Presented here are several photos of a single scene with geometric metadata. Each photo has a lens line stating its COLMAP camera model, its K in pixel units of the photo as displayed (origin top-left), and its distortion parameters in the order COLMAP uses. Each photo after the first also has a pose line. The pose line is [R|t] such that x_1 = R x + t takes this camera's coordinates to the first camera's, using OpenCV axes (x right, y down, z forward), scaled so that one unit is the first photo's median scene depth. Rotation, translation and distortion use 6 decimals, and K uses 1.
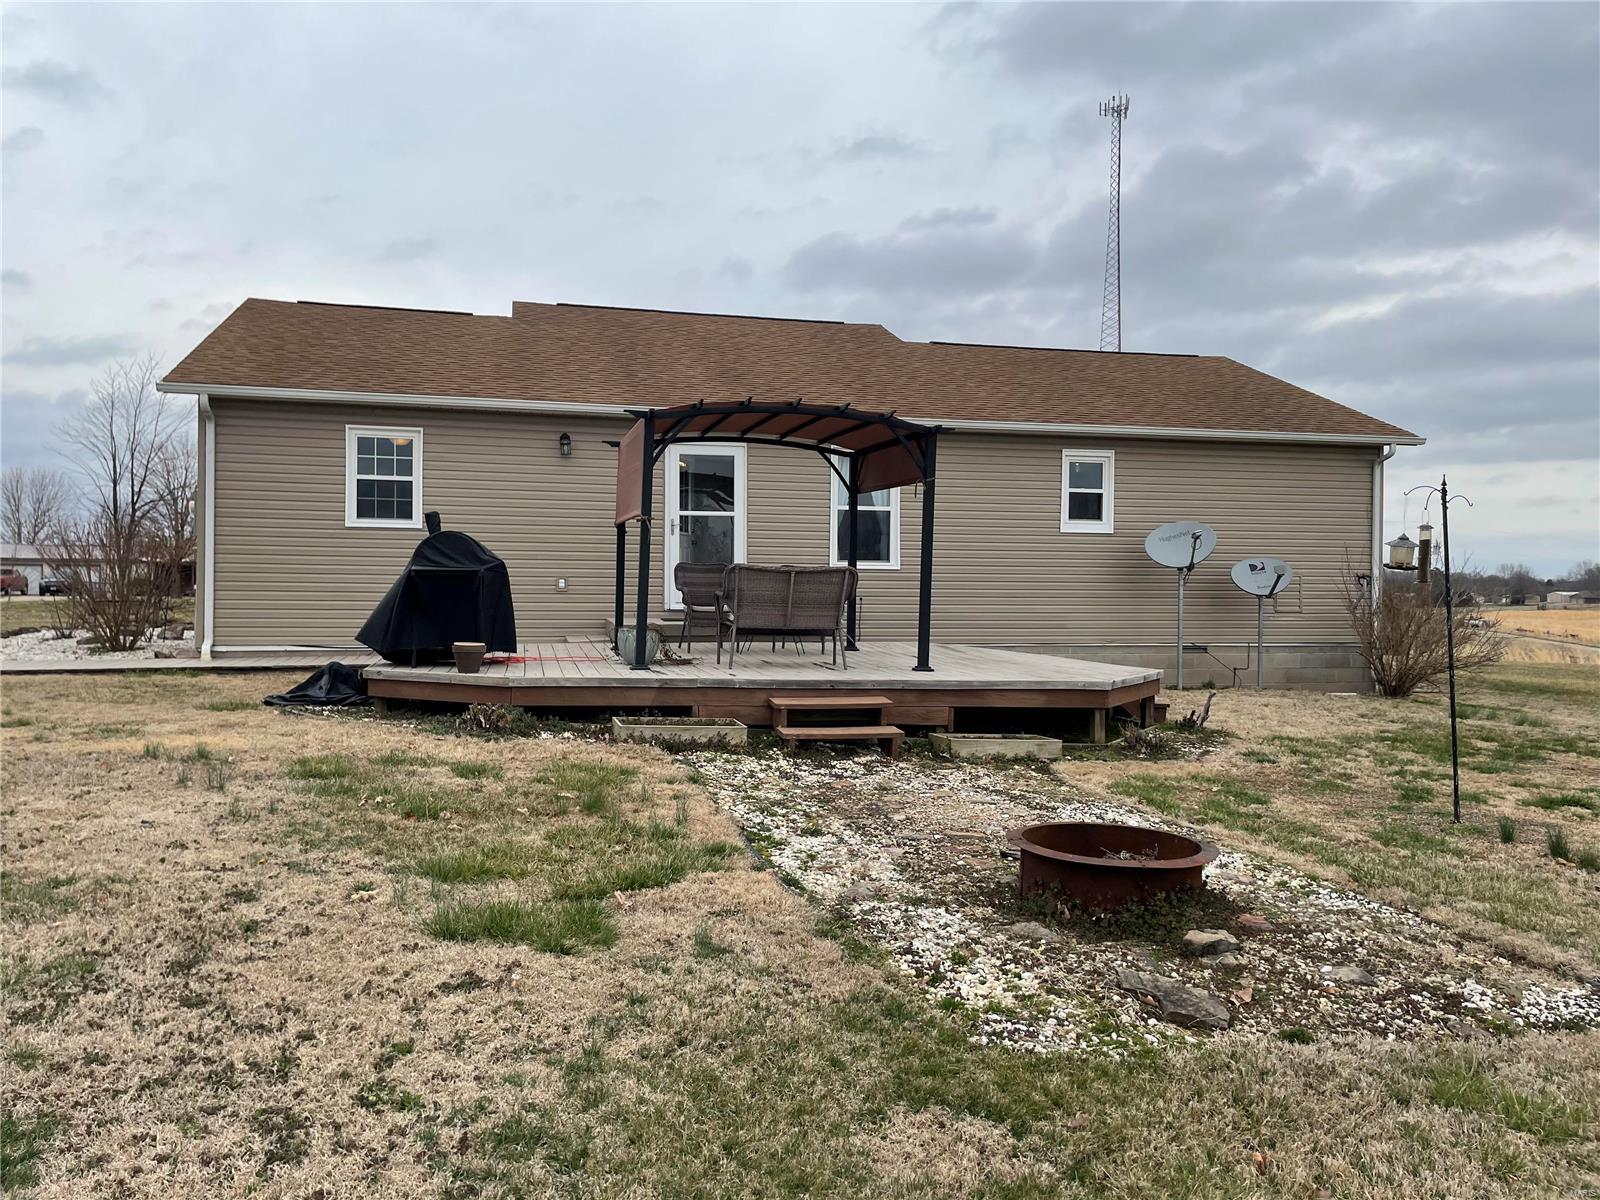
lens RADIAL K [[1206.3, 0, 800.0], [0, 1206.3, 600.0], [0, 0, 1]] dist [0.104934, -0.141093]
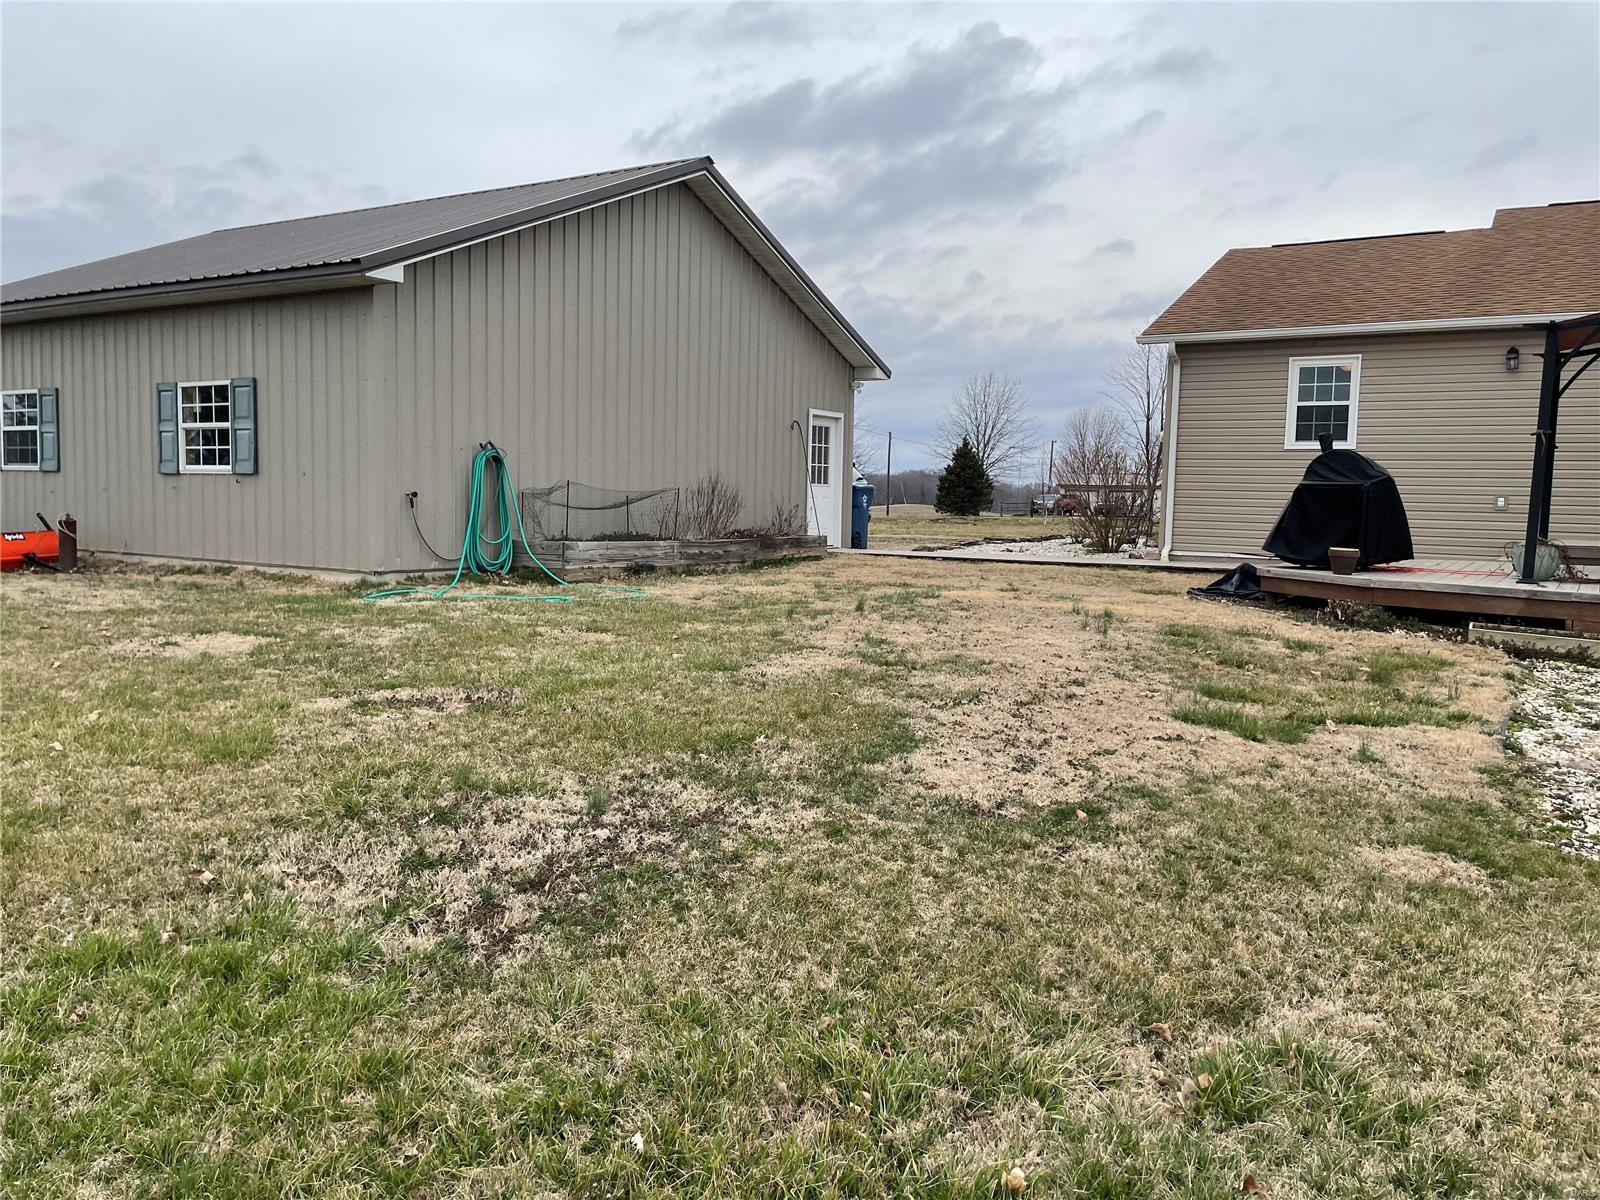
lens RADIAL K [[1206.3, 0, 800.0], [0, 1206.3, 600.0], [0, 0, 1]] dist [0.104934, -0.141093]
pose [[0.696871, 0.069068, -0.713863, 0.168021], [-0.027161, 0.997180, 0.069966, 0.015212], [0.716682, -0.029368, 0.696782, -0.139774]]
